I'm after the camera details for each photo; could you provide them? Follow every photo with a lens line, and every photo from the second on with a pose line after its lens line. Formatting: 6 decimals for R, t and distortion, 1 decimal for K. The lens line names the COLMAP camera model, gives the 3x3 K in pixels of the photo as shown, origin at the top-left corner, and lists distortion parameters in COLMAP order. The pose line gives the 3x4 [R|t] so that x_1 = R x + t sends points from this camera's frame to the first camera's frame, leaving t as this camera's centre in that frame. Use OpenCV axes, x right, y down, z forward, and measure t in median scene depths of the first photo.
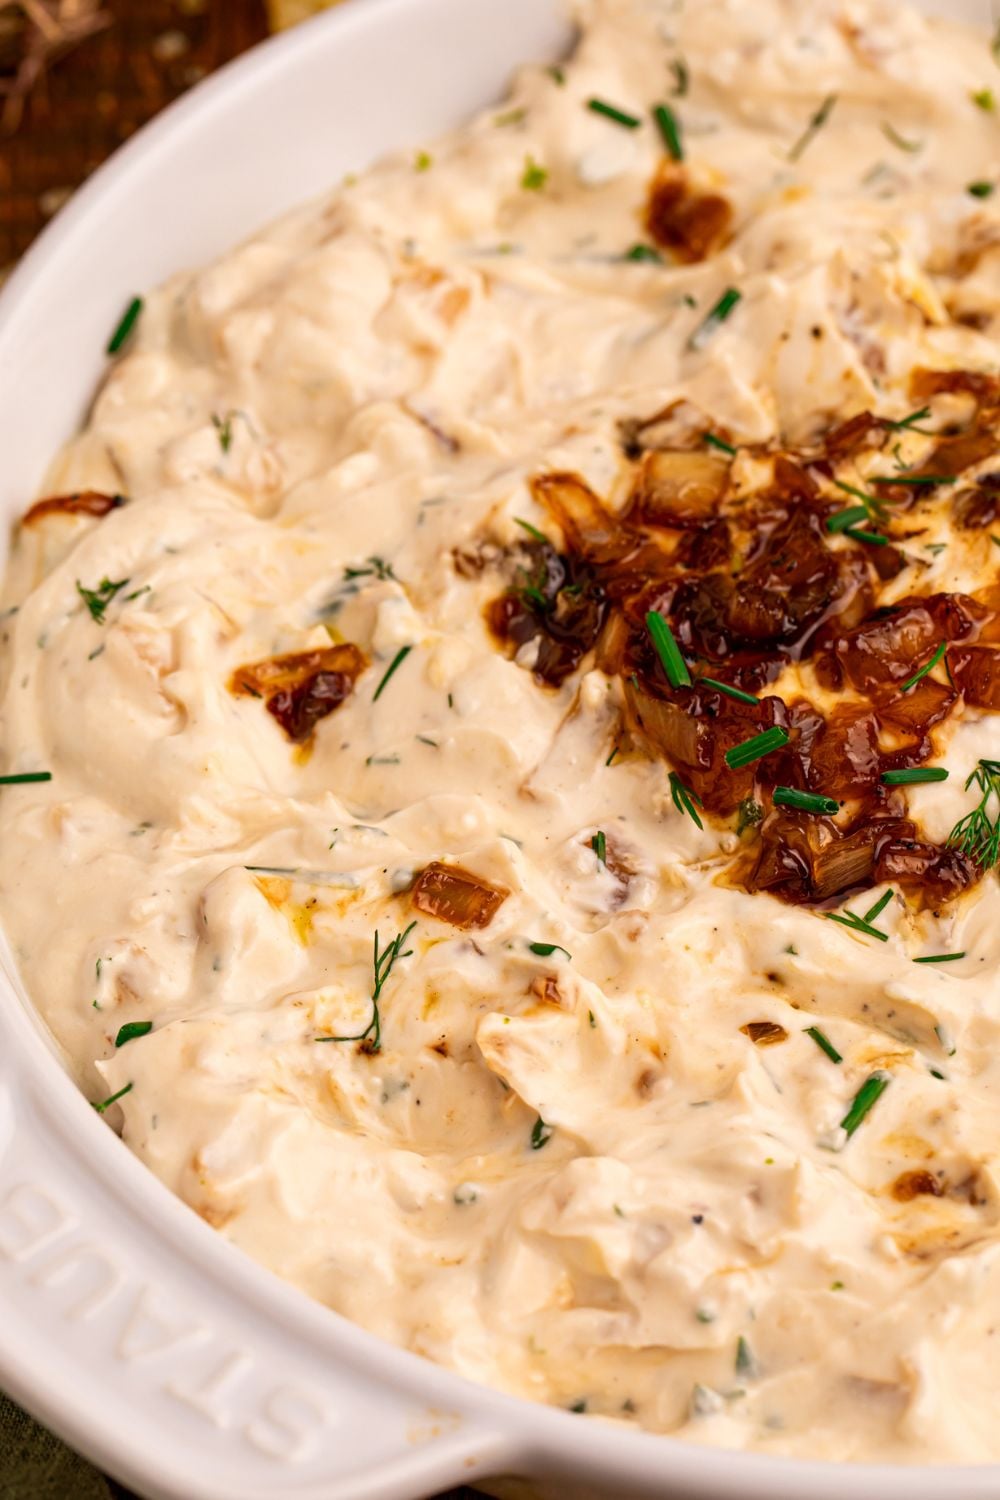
lens RADIAL K [[5990.2, 0, 298.9], [0, 5990.2, 749.6], [0, 0, 1]] dist [-0.193893, 2.515292]
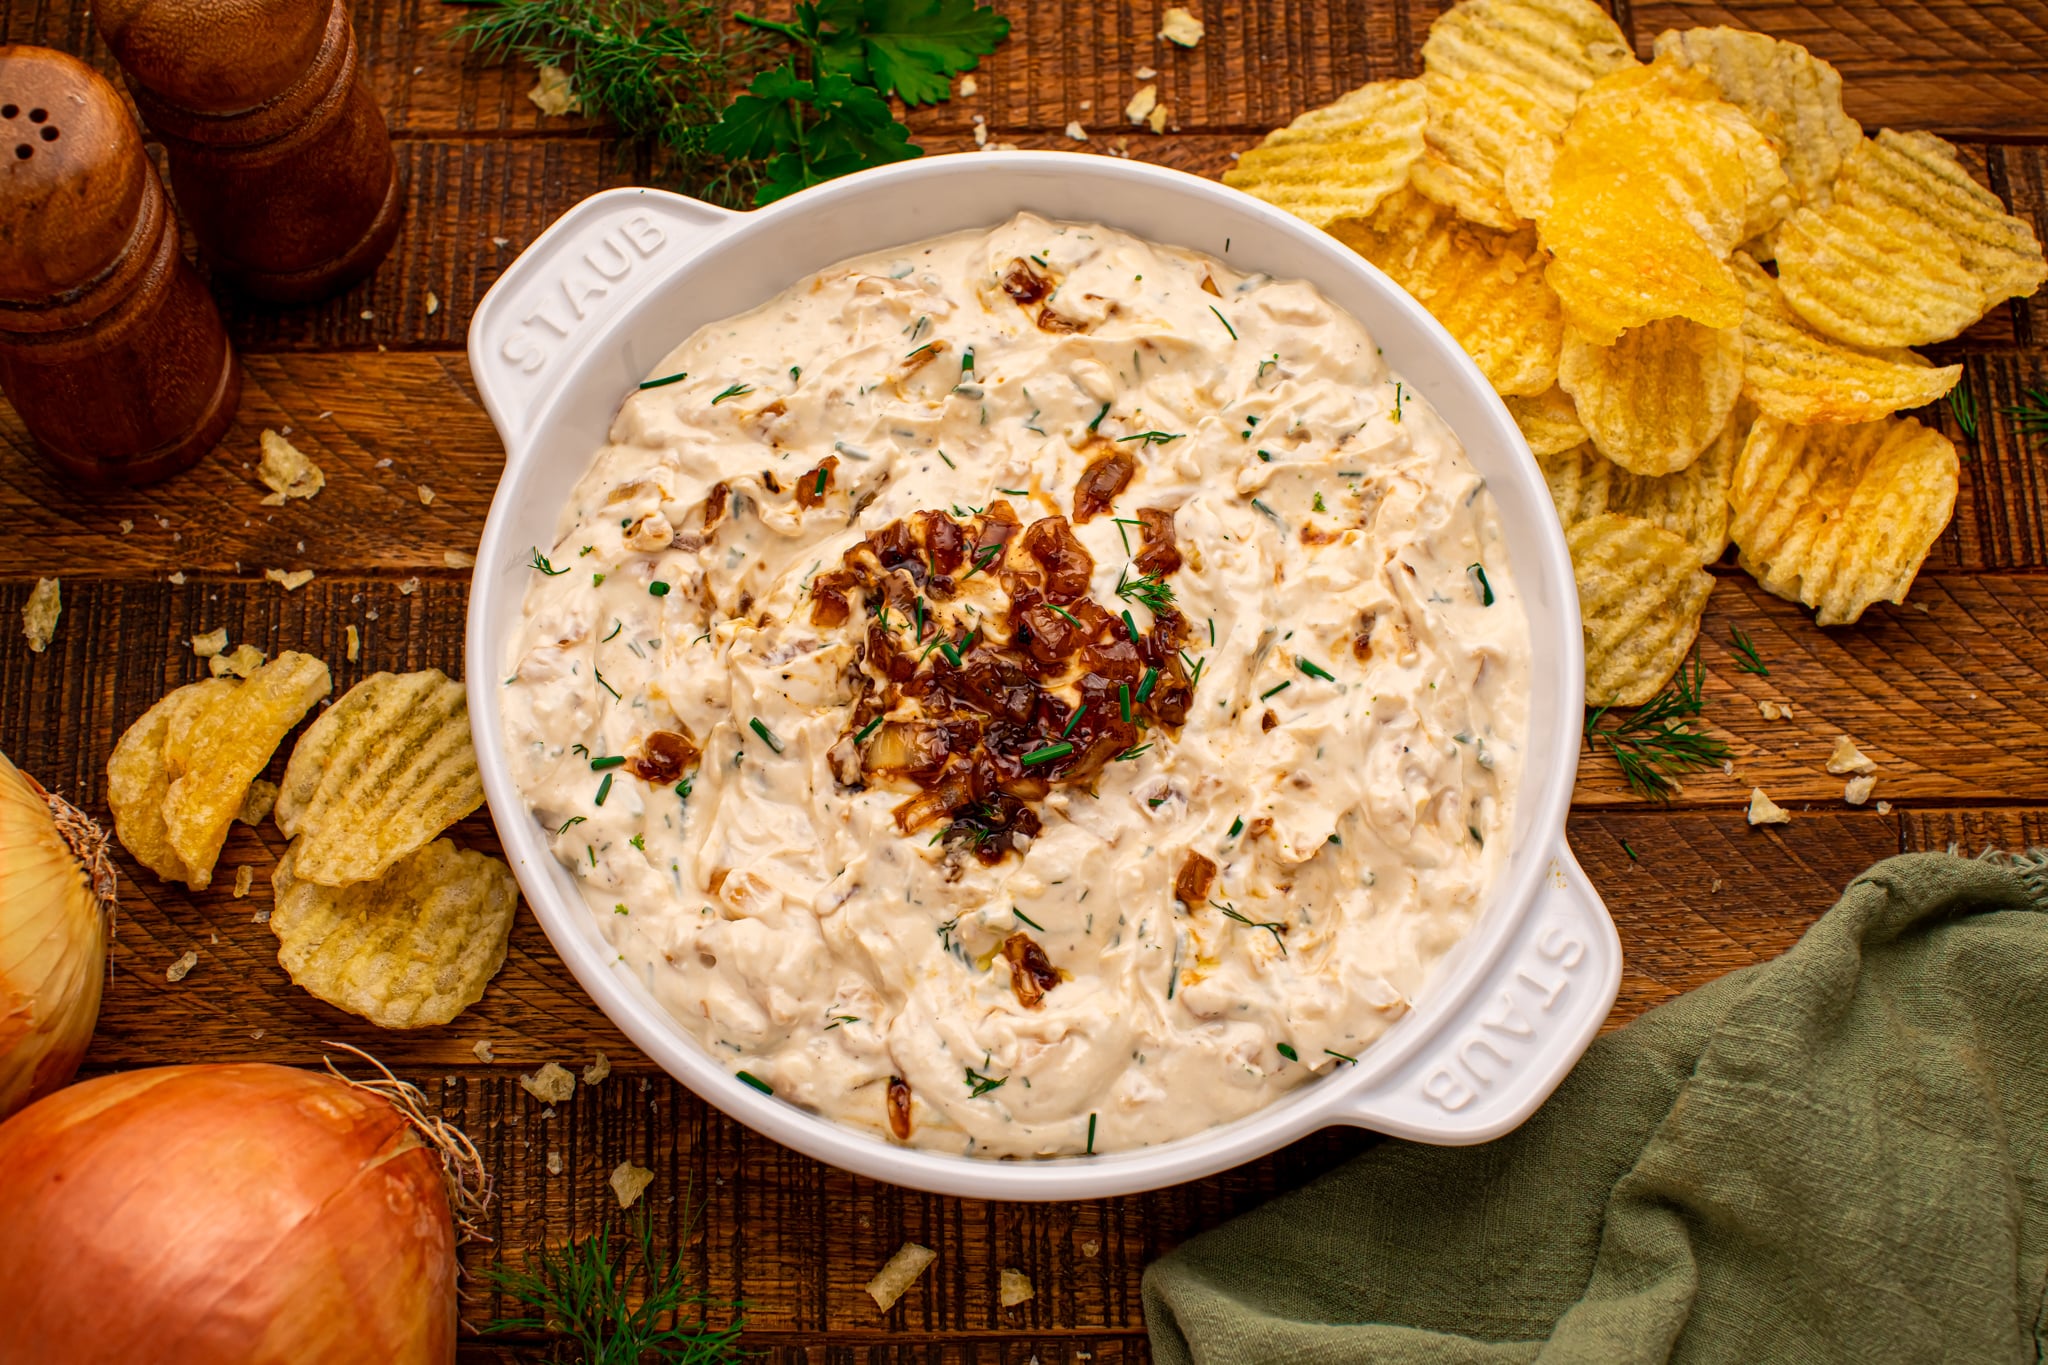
lens RADIAL K [[3055.7, 0, 1024.0], [0, 3055.7, 682.5], [0, 0, 1]] dist [-0.257454, 0.384407]
pose [[-0.030543, -0.931535, 0.362367, -0.243678], [0.792805, 0.198205, 0.576346, -0.543126], [-0.608709, 0.304890, 0.732472, 0.340691]]
